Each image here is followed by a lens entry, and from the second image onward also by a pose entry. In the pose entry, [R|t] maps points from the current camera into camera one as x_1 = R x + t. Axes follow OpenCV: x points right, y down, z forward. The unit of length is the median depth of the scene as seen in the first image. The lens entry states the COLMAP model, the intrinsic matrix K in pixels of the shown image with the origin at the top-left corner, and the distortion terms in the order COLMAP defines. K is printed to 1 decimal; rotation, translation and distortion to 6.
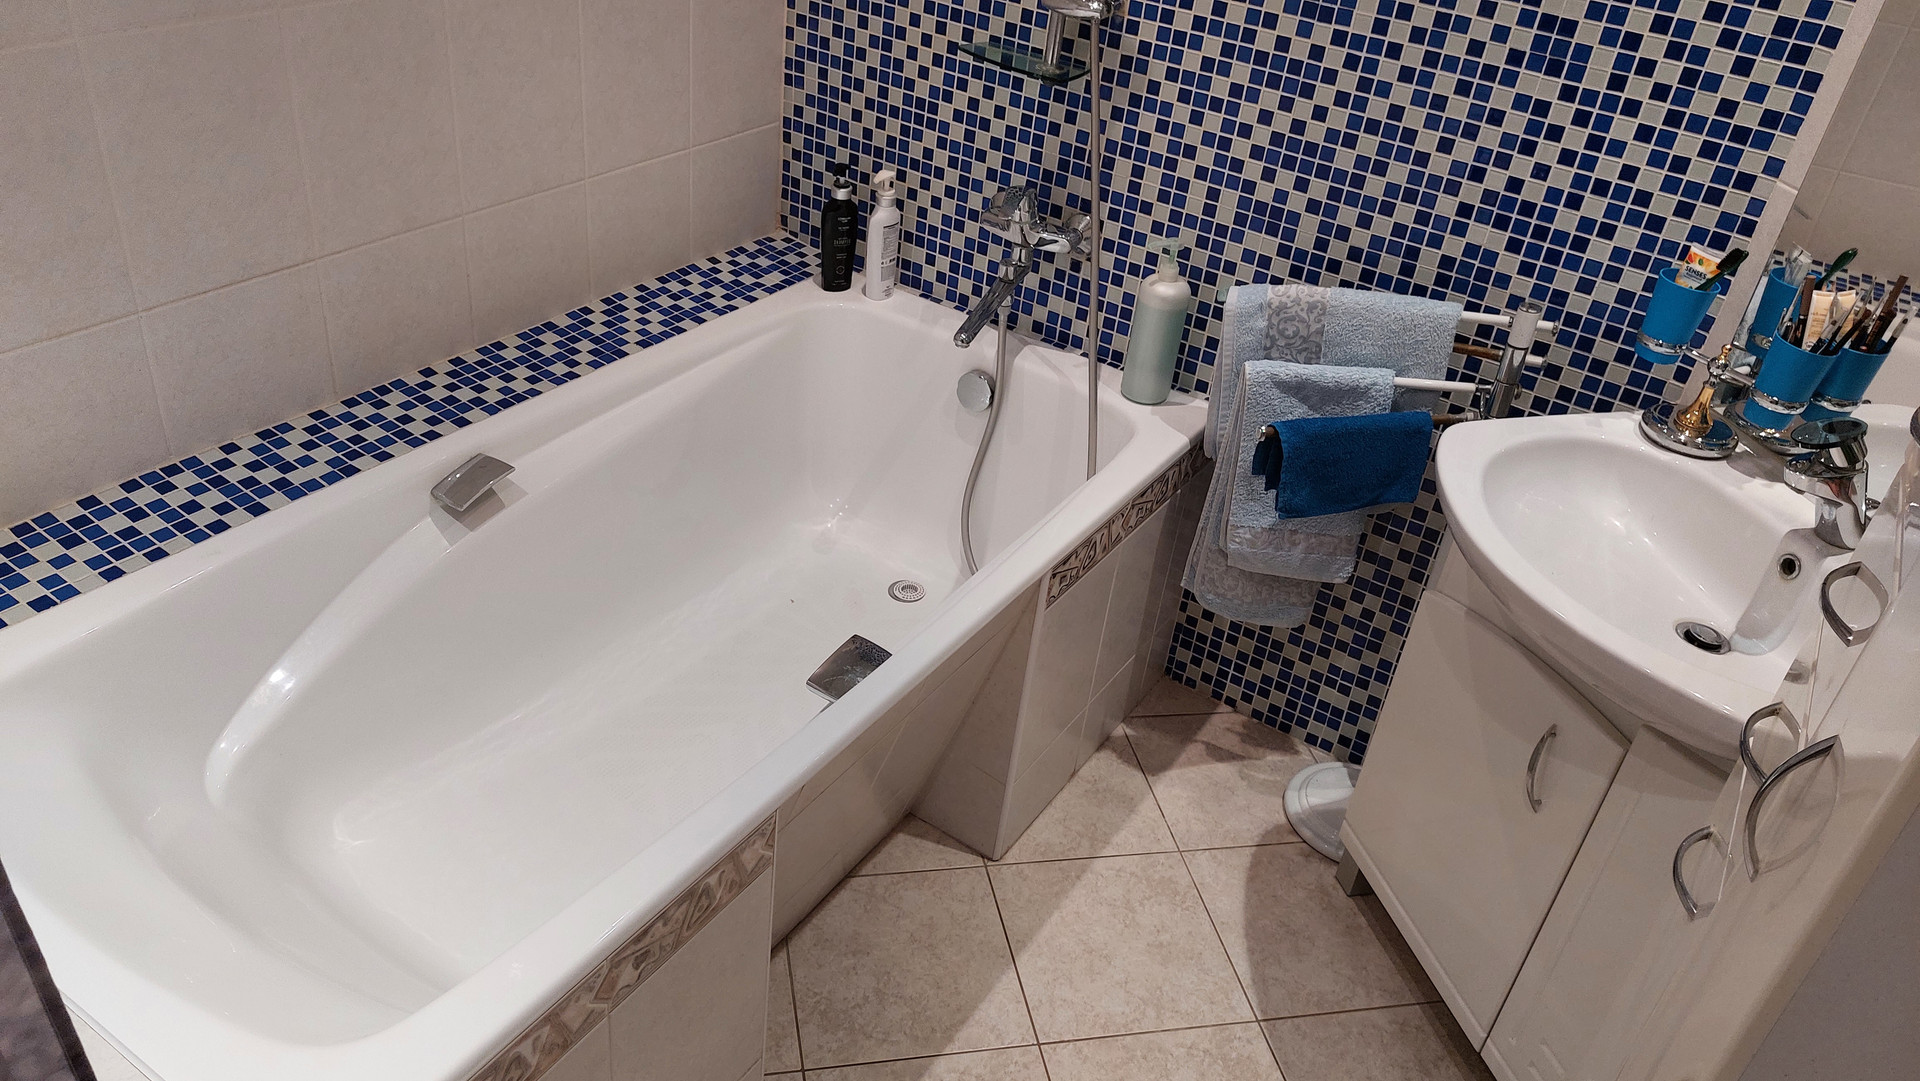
lens RADIAL K [[1398.9, 0, 946.9], [0, 1398.9, 532.5], [0, 0, 1]] dist [0.062248, -0.042597]
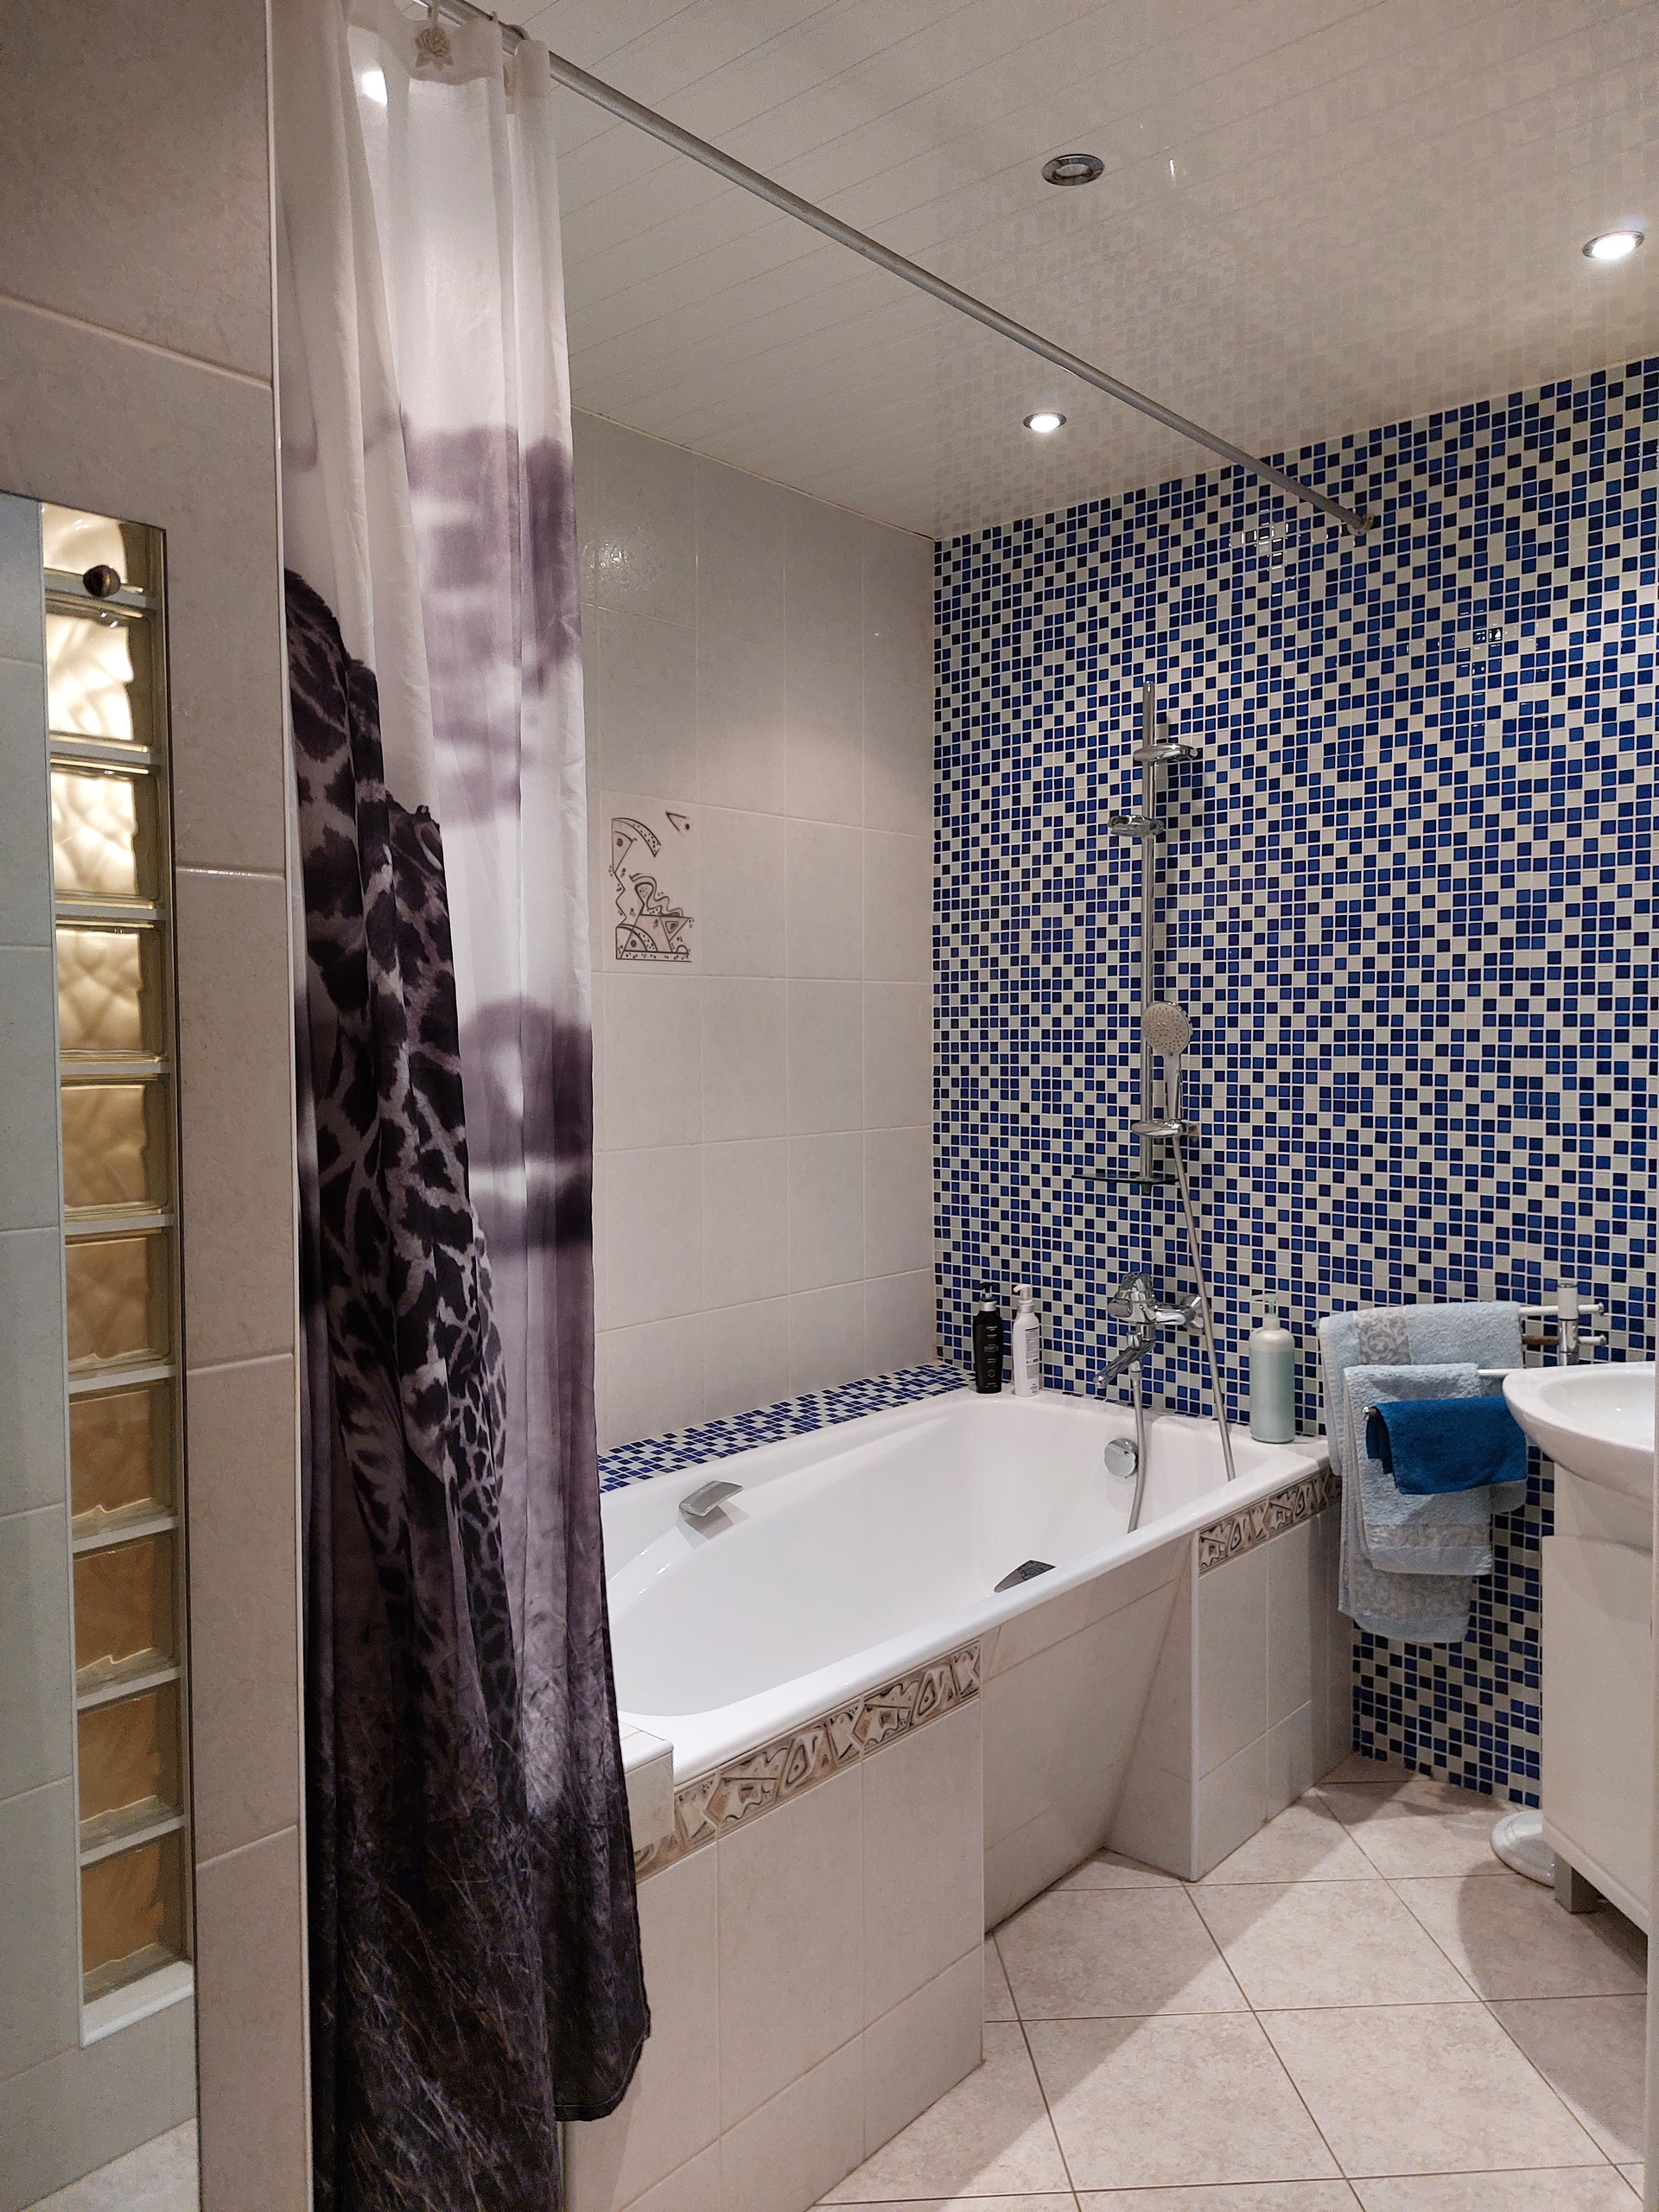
lens RADIAL K [[1569.8, 0, 827.0], [0, 1569.8, 1090.7], [0, 0, 1]] dist [0.037808, -0.037421]
pose [[0.984482, -0.109081, -0.137468, -0.006123], [0.024094, 0.859945, -0.509818, 0.316640], [0.173826, 0.498594, 0.849228, -0.291826]]
